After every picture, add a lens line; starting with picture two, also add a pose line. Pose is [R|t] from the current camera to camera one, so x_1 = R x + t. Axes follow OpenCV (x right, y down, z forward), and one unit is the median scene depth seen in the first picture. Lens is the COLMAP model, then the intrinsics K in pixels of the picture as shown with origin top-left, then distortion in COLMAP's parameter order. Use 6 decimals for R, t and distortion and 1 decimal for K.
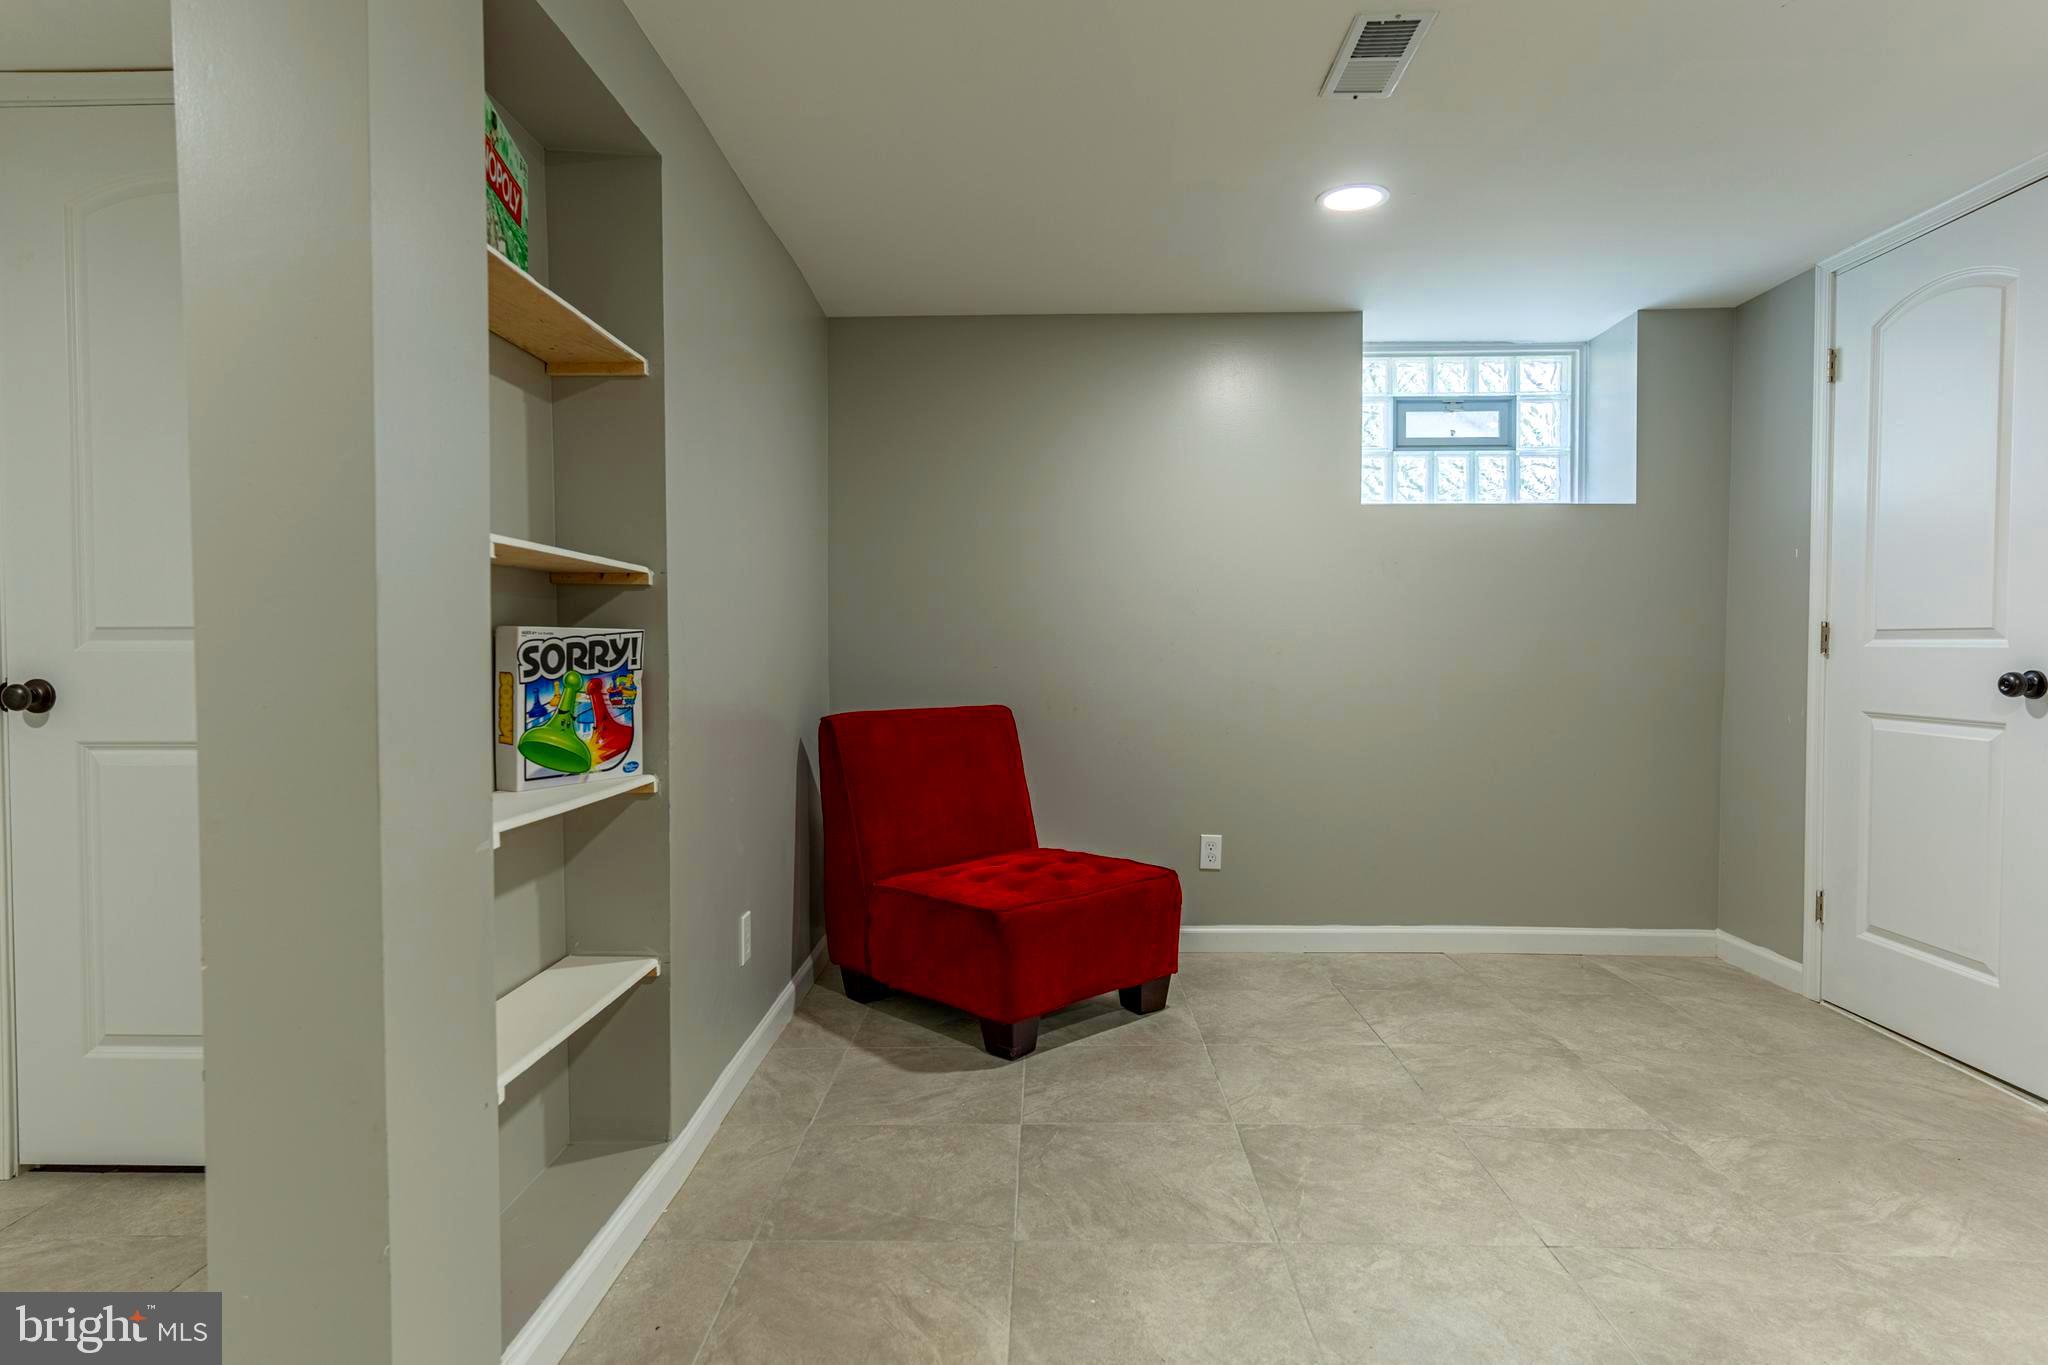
lens RADIAL K [[1088.5, 0, 1024.6], [0, 1088.5, 677.6], [0, 0, 1]] dist [0.002610, 0.001671]
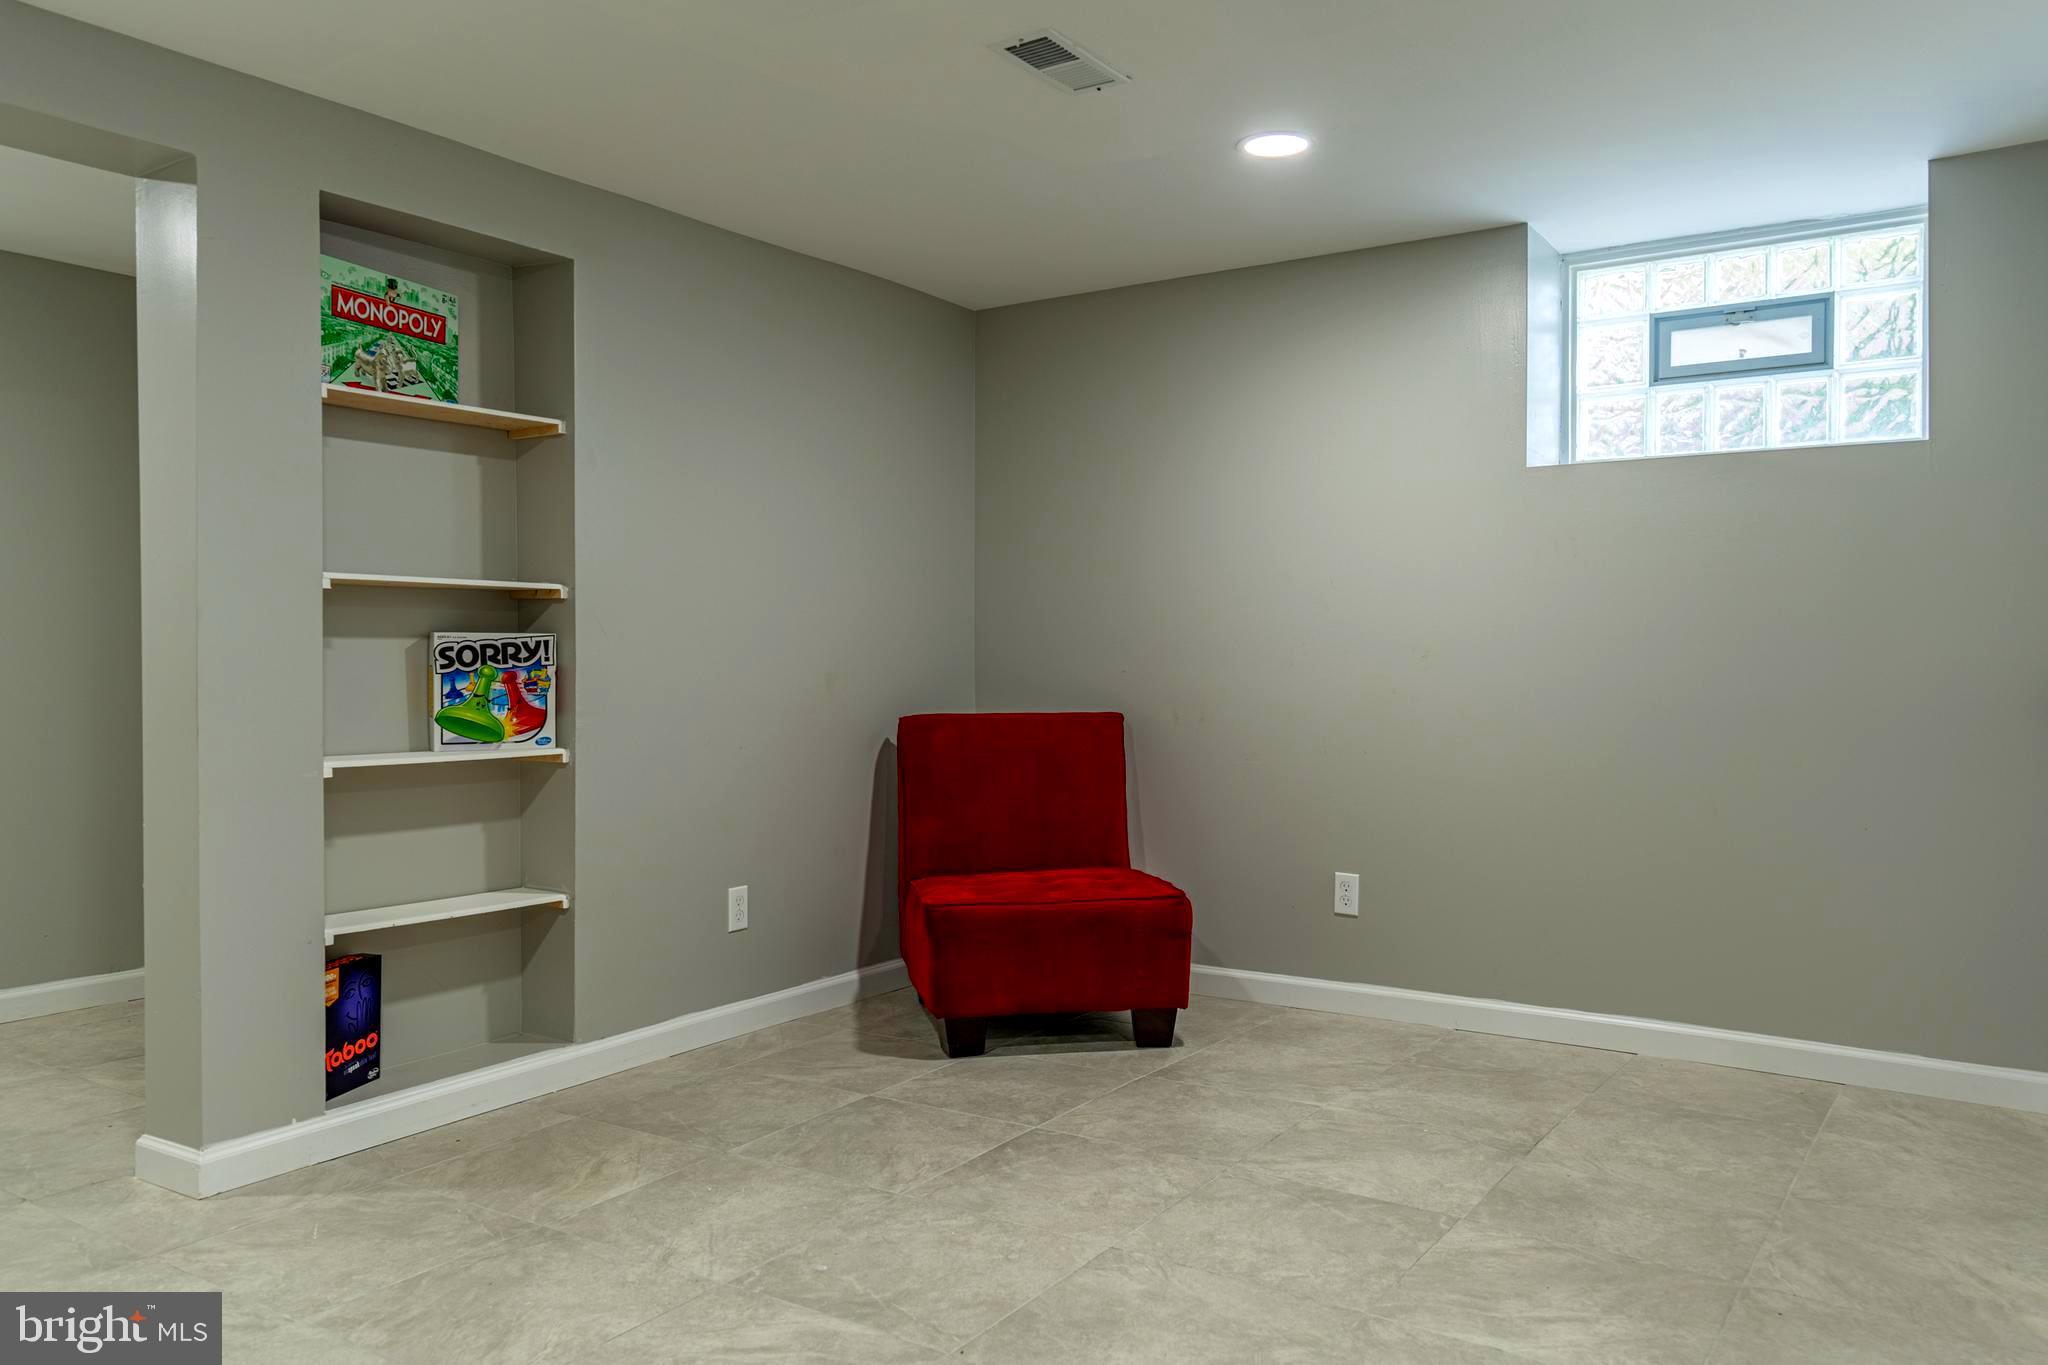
lens RADIAL K [[1487.4, 0, 1024.6], [0, 1487.4, 680.7], [0, 0, 1]] dist [0.006048, -0.001183]
pose [[0.848440, 0.009657, -0.529203, 0.863924], [-0.014832, 0.999875, -0.005534, 0.010198], [0.529084, 0.012544, 0.848477, -0.154605]]
